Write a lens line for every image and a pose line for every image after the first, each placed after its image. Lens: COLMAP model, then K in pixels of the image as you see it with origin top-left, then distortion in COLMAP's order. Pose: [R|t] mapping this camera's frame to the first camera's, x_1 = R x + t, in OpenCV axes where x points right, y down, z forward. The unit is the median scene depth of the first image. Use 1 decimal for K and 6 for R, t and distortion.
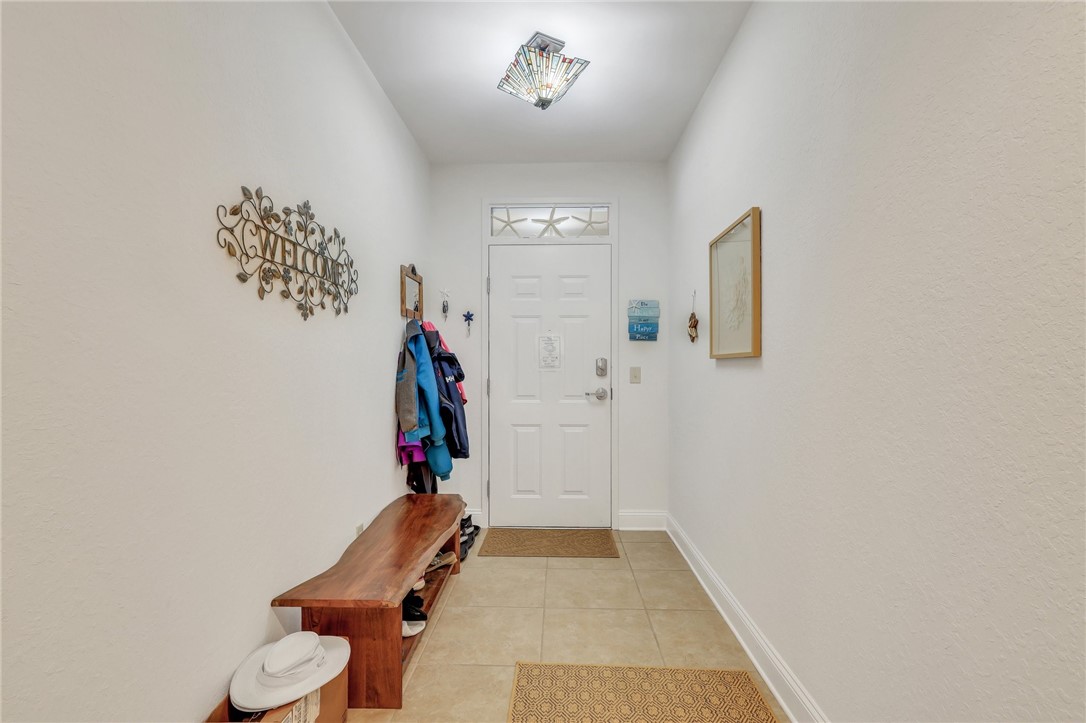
lens RADIAL K [[507.2, 0, 543.0], [0, 507.2, 362.2], [0, 0, 1]] dist [-0.002212, 0.001152]
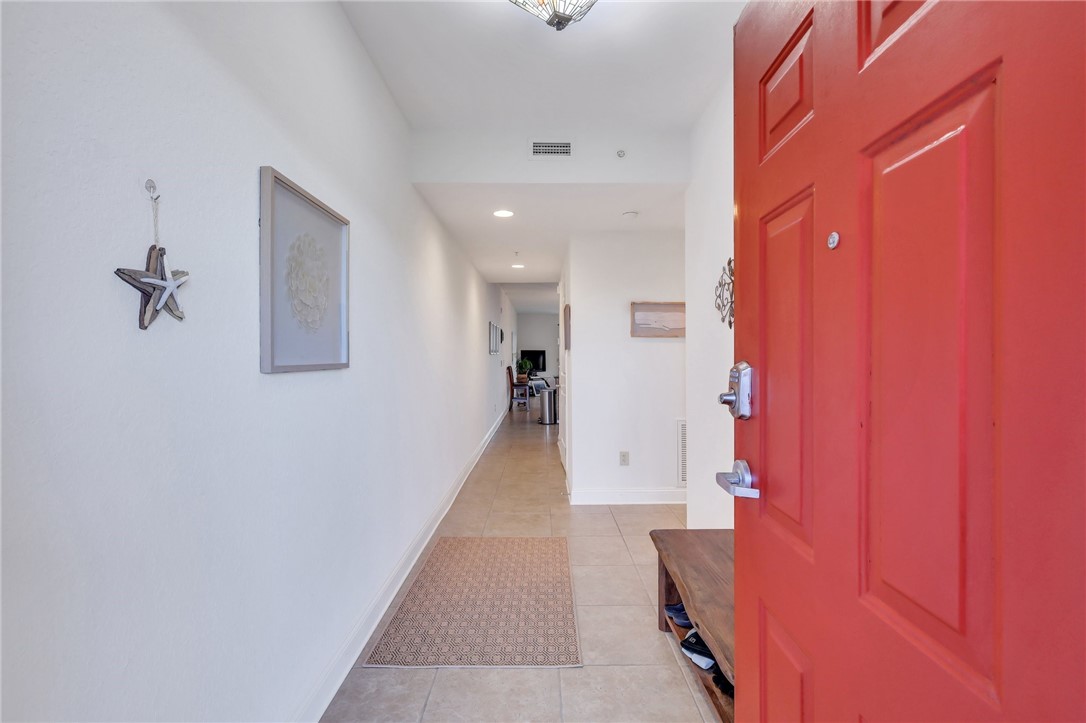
lens RADIAL K [[507.2, 0, 543.4], [0, 507.2, 359.9], [0, 0, 1]] dist [-0.002212, 0.001152]
pose [[-0.999412, 0.005430, -0.033855, 0.059690], [0.005320, 0.999980, 0.003355, -0.029376], [0.033872, 0.003173, -0.999421, 2.059741]]
